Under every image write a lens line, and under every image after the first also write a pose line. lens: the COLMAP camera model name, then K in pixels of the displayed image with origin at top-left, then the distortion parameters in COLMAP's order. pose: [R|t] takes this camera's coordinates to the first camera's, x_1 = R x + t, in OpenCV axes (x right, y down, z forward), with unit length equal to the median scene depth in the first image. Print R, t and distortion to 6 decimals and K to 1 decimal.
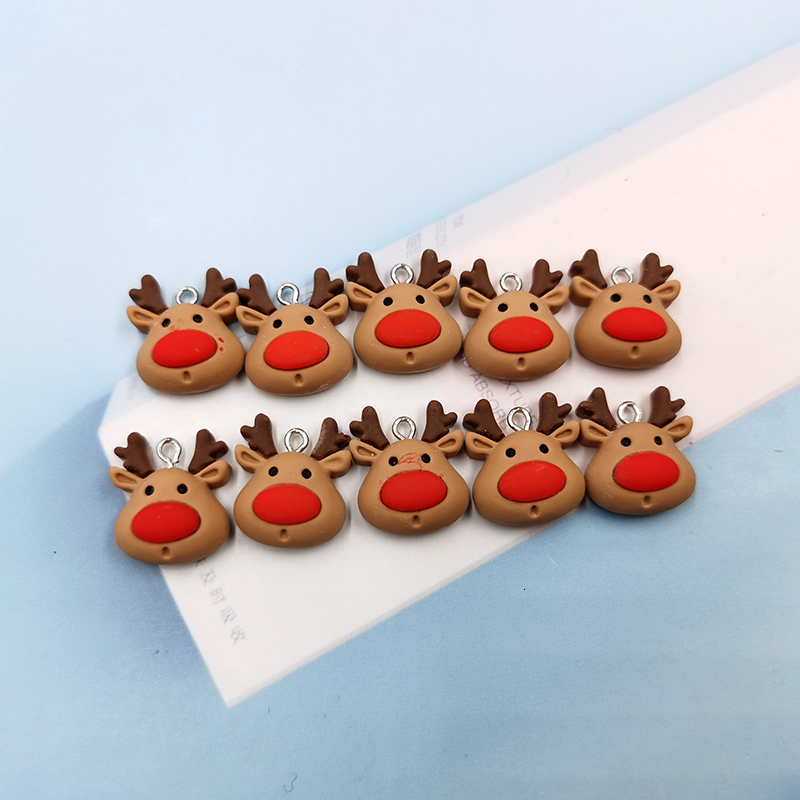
lens RADIAL K [[925.6, 0, 400.0], [0, 925.6, 400.0], [0, 0, 1]] dist [-0.079234, 0.007406]
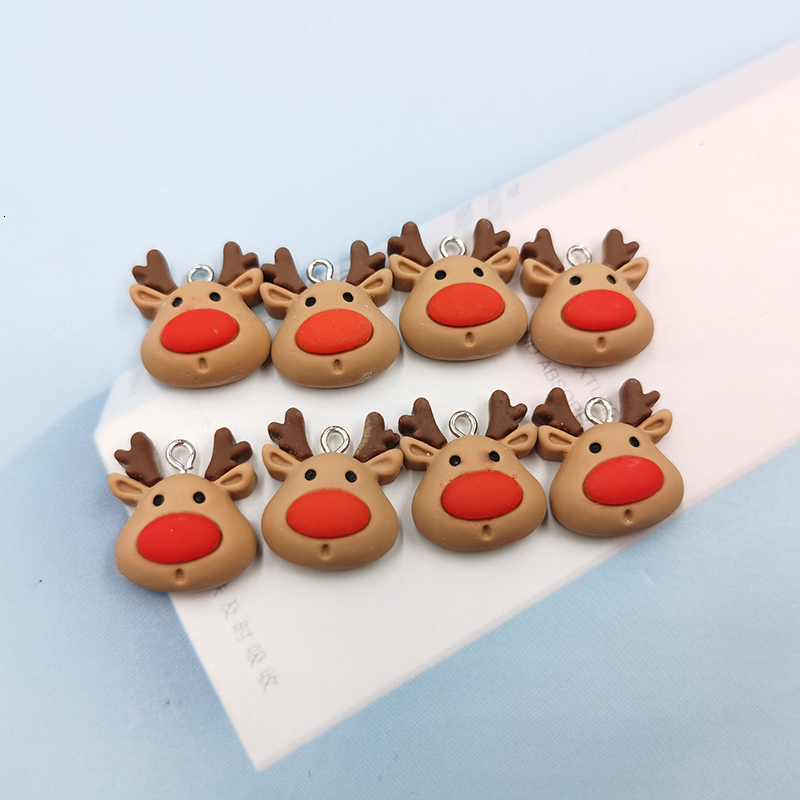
lens RADIAL K [[925.6, 0, 400.0], [0, 925.6, 400.0], [0, 0, 1]] dist [-0.079234, 0.007406]
pose [[0.999618, -0.017057, 0.021736, -0.071649], [0.018685, 0.996853, -0.077042, 0.073065], [-0.020353, 0.077419, 0.996791, 0.169872]]
